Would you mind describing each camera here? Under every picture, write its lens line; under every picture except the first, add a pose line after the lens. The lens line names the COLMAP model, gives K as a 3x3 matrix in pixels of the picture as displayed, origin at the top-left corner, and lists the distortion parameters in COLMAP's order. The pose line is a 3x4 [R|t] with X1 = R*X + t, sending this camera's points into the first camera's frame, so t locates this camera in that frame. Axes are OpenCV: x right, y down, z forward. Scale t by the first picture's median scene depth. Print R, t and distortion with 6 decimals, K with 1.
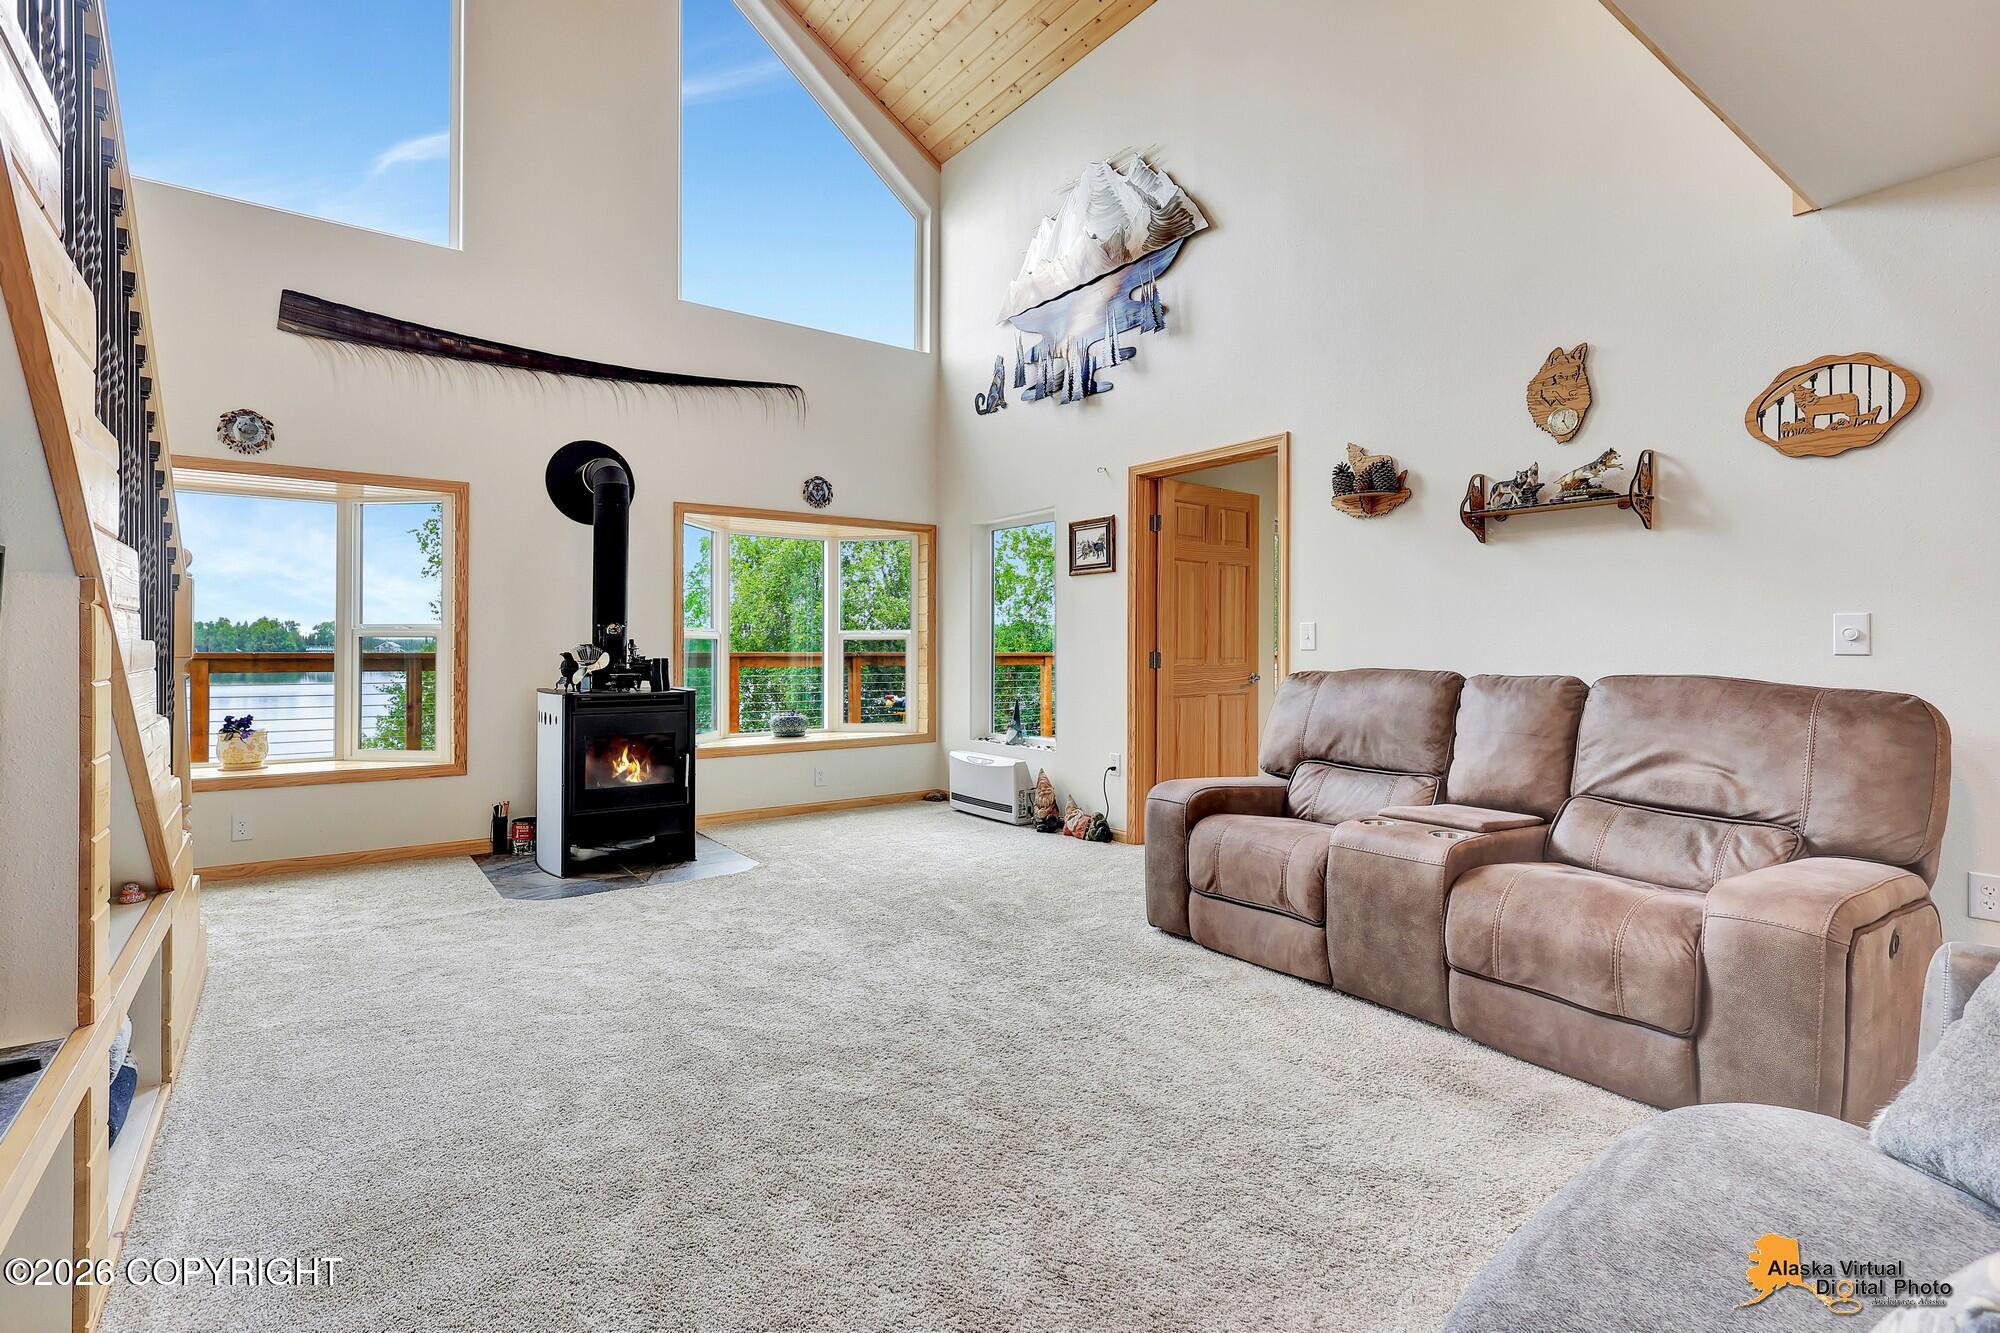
lens RADIAL K [[933.6, 0, 985.9], [0, 933.6, 645.9], [0, 0, 1]] dist [-0.002400, 0.001015]
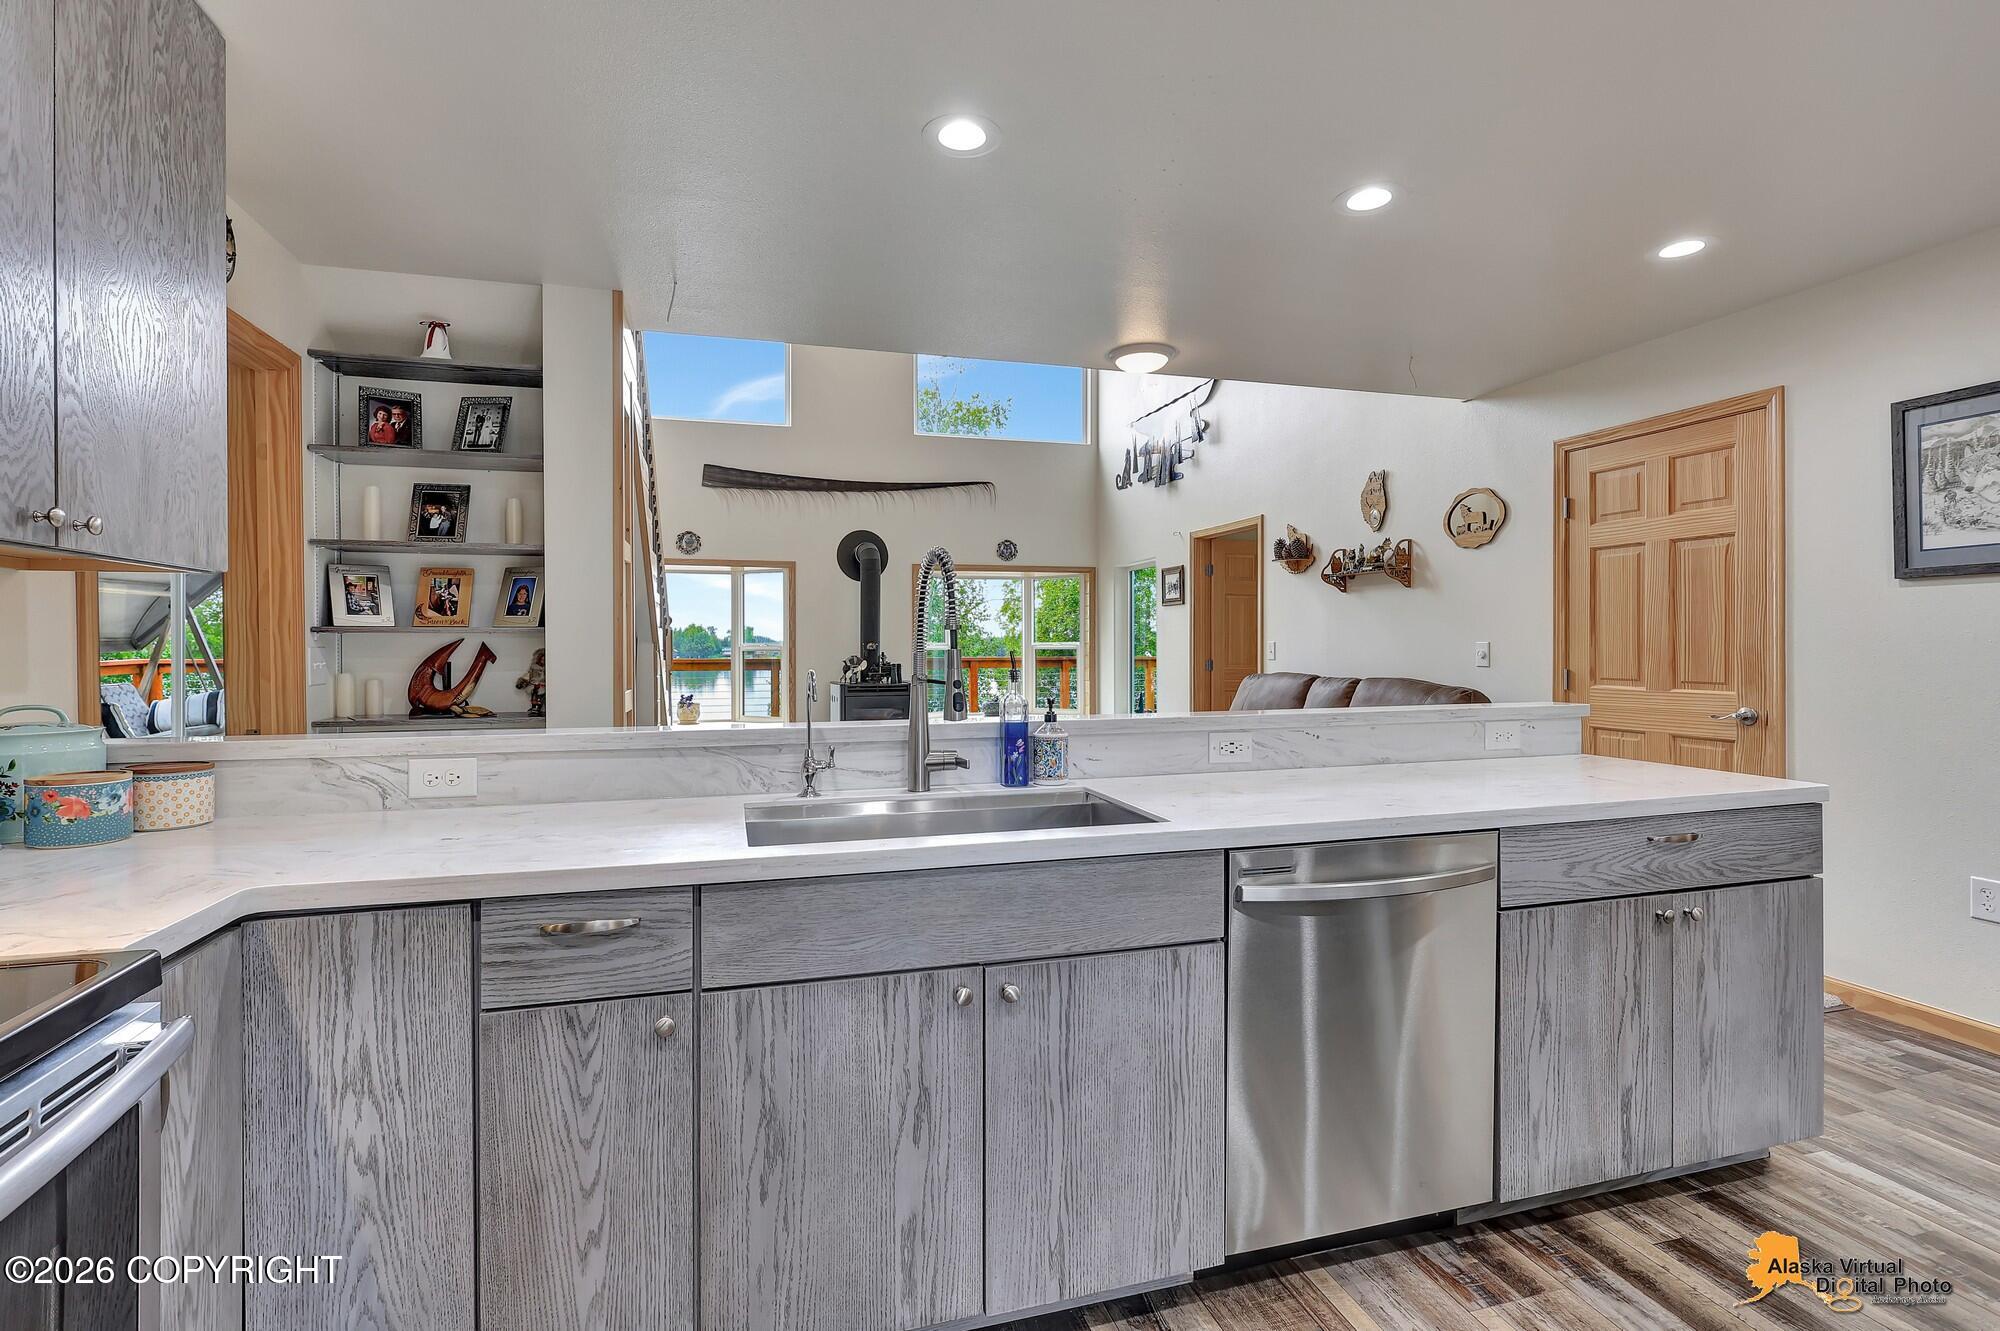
lens RADIAL K [[933.6, 0, 985.9], [0, 933.6, 644.9], [0, 0, 1]] dist [-0.002400, 0.001015]
pose [[0.937777, -0.005305, -0.347197, 0.355379], [0.005734, 0.999984, 0.000207, -0.018422], [0.347190, -0.002185, 0.937792, -0.470193]]
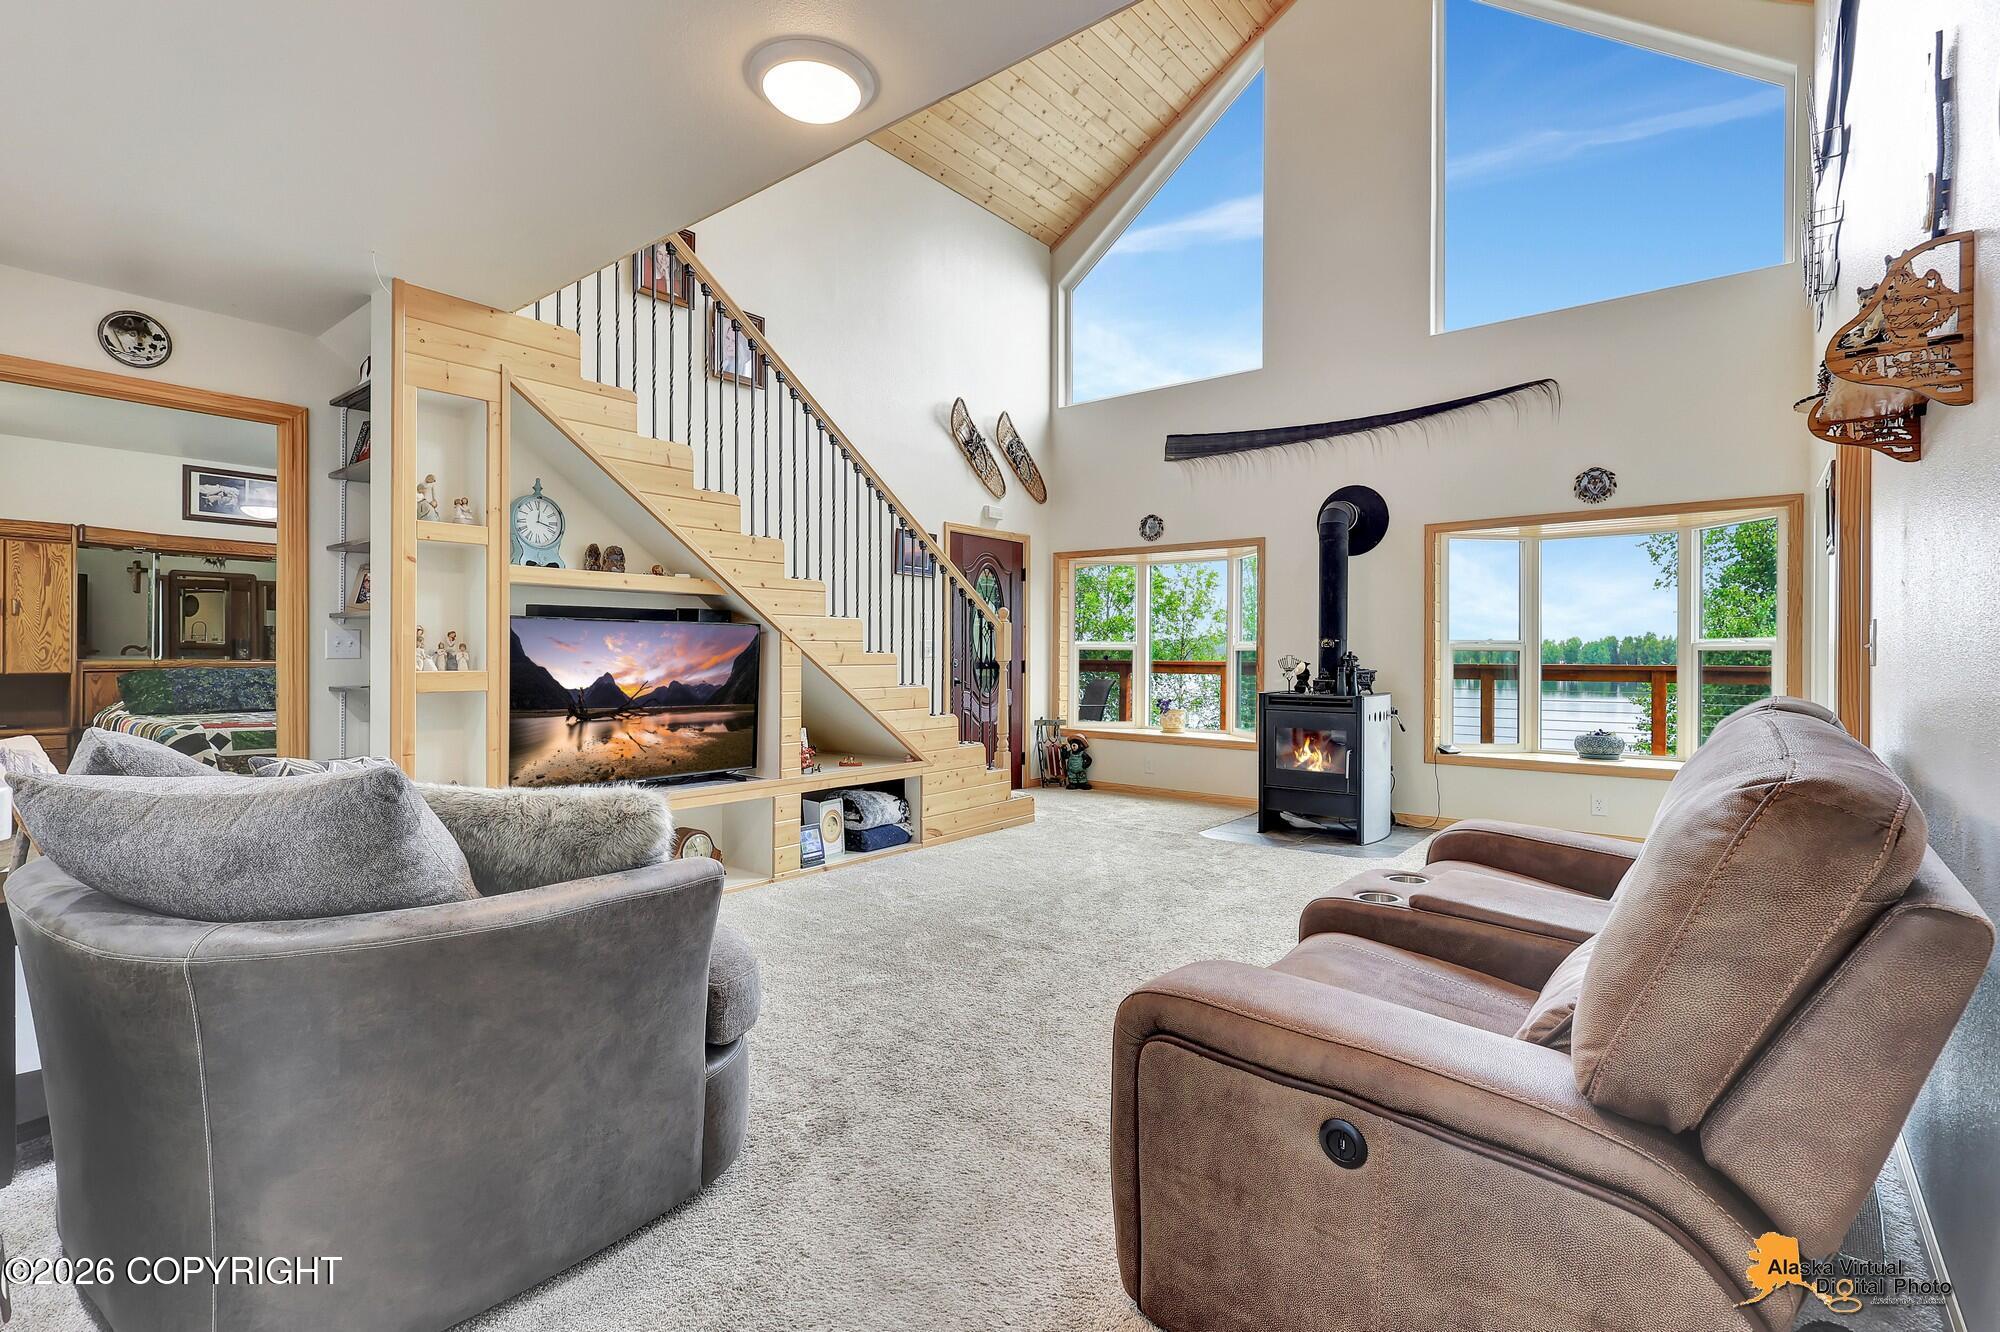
lens RADIAL K [[933.6, 0, 985.9], [0, 933.6, 645.4], [0, 0, 1]] dist [-0.002400, 0.001015]
pose [[0.250266, -0.011552, -0.968108, 0.630426], [-0.002734, 0.999916, -0.012638, 0.001380], [0.968173, 0.005810, 0.250213, 0.254045]]
